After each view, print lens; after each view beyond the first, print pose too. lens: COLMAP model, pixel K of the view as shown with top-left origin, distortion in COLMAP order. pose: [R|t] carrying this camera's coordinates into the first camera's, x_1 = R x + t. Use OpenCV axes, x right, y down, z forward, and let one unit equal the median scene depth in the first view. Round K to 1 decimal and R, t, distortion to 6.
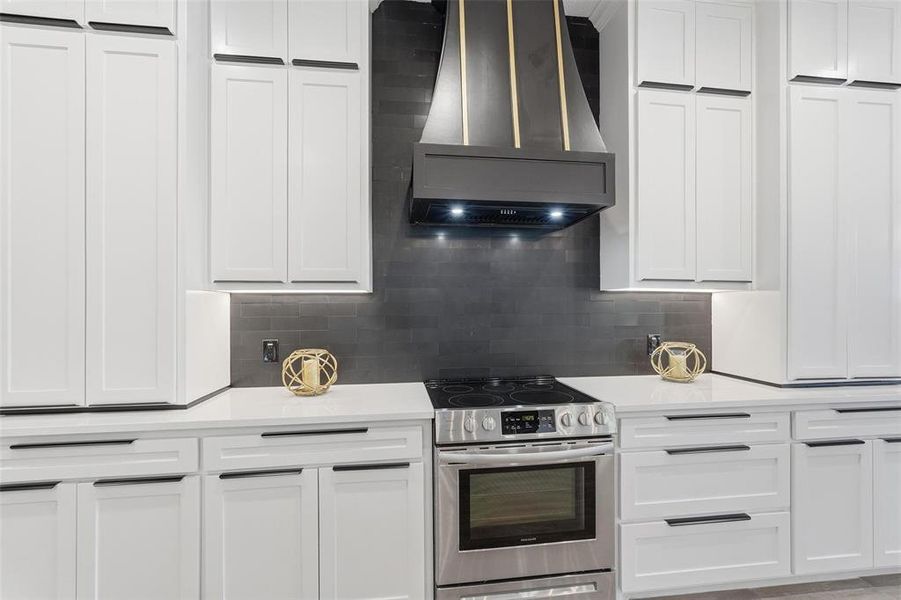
lens RADIAL K [[404.4, 0, 445.8], [0, 404.4, 301.8], [0, 0, 1]] dist [-0.005616, 0.002956]
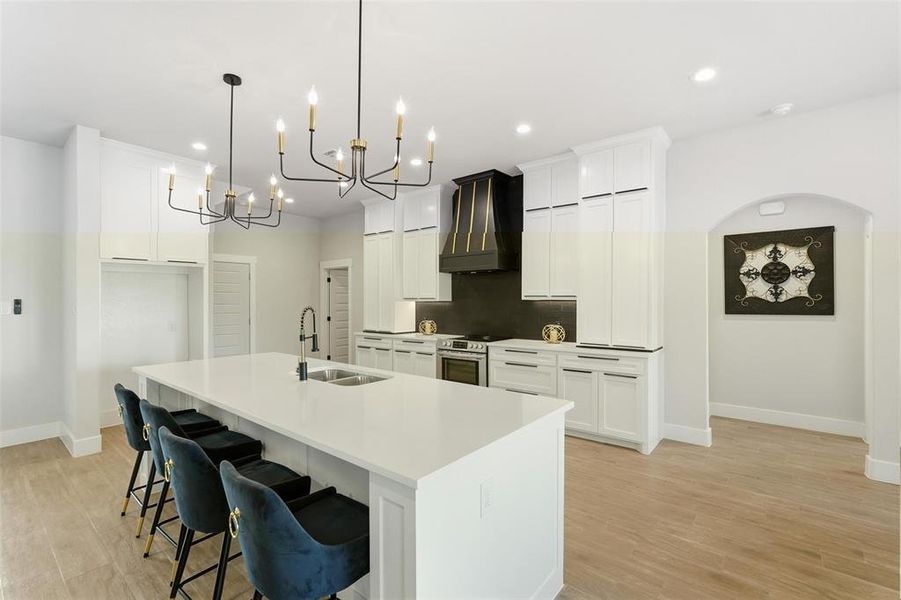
lens RADIAL K [[404.4, 0, 446.2], [0, 404.4, 292.2], [0, 0, 1]] dist [-0.005616, 0.002956]
pose [[0.682143, -0.012224, -0.731116, 1.995567], [0.001935, 0.999887, -0.014912, -0.044824], [0.731216, 0.008757, 0.682090, -0.975306]]
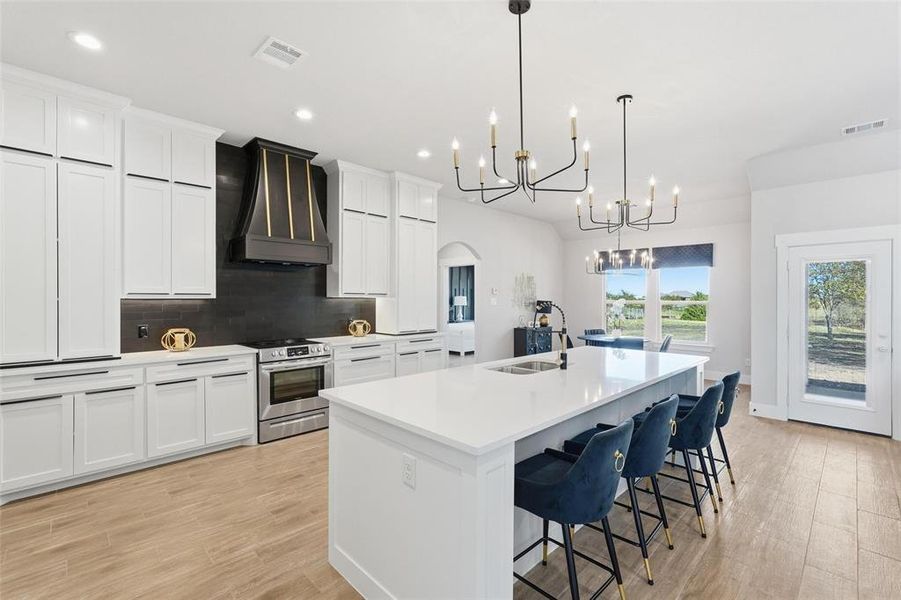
lens RADIAL K [[404.4, 0, 447.0], [0, 404.4, 298.5], [0, 0, 1]] dist [-0.005616, 0.002956]
pose [[0.800571, 0.001104, 0.599237, -0.476127], [-0.003877, 0.999987, 0.003337, -0.037330], [-0.599226, -0.004995, 0.800565, -1.328628]]
